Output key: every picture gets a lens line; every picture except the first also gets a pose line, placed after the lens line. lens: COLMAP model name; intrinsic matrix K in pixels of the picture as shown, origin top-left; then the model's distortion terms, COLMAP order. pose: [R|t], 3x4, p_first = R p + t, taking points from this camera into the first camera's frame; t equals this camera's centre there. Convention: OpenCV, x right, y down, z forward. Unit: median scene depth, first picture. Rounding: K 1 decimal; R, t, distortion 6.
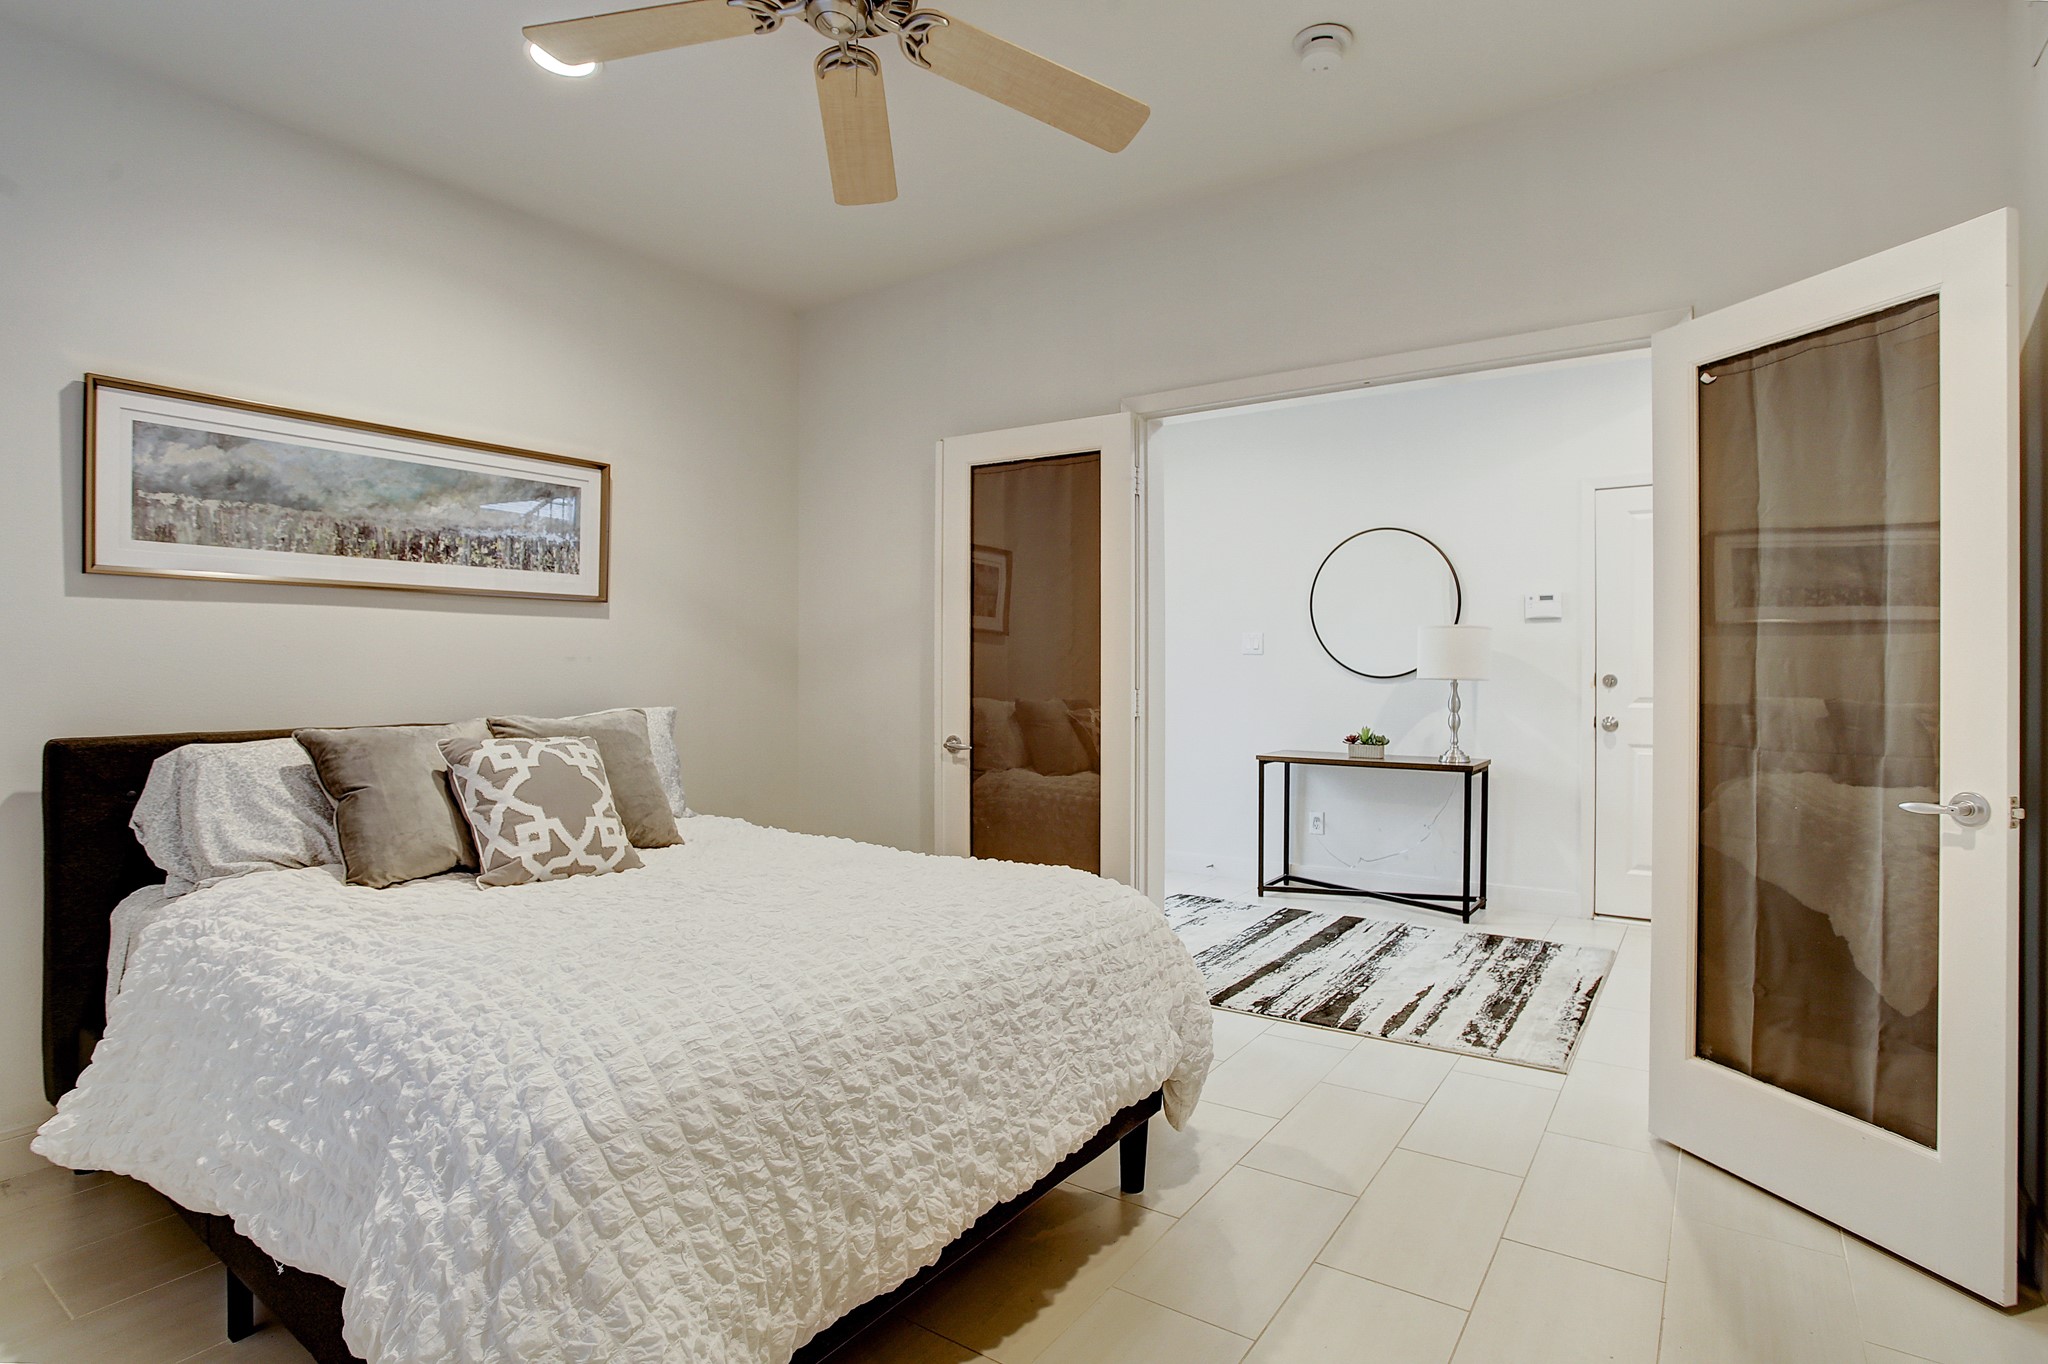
lens RADIAL K [[1018.3, 0, 1030.8], [0, 1018.3, 665.4], [0, 0, 1]] dist [-0.095754, 0.032329]
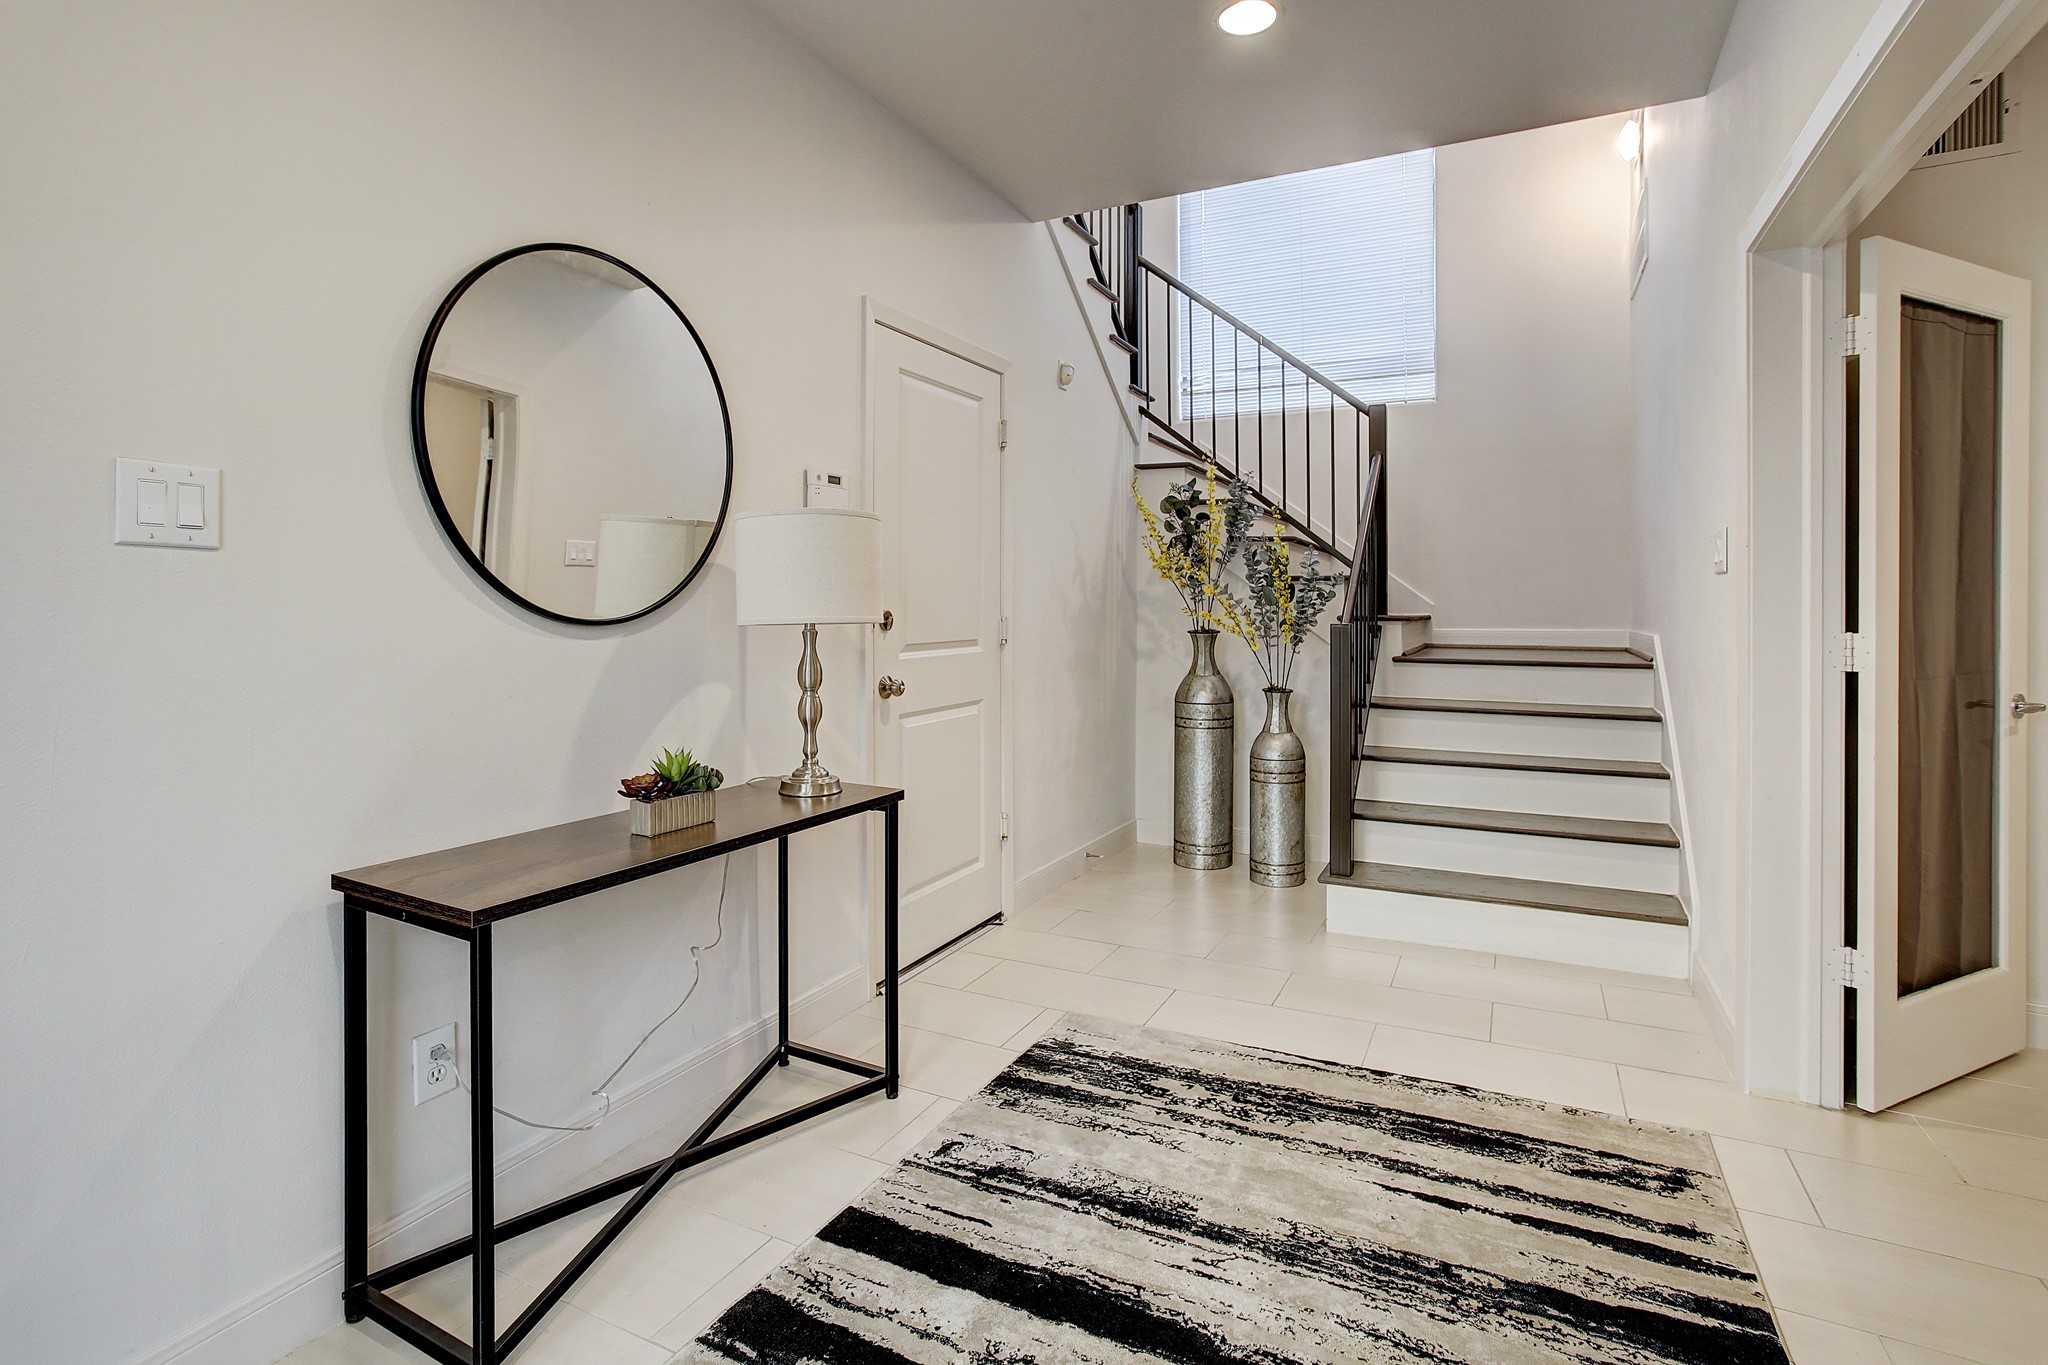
lens RADIAL K [[1005.3, 0, 1027.2], [0, 1005.3, 608.6], [0, 0, 1]] dist [-0.000448, -0.000059]
pose [[-0.160416, -0.007802, 0.987019, -0.097261], [-0.000198, 0.999969, 0.007873, 0.002912], [-0.987049, 0.001068, -0.160413, 1.197303]]
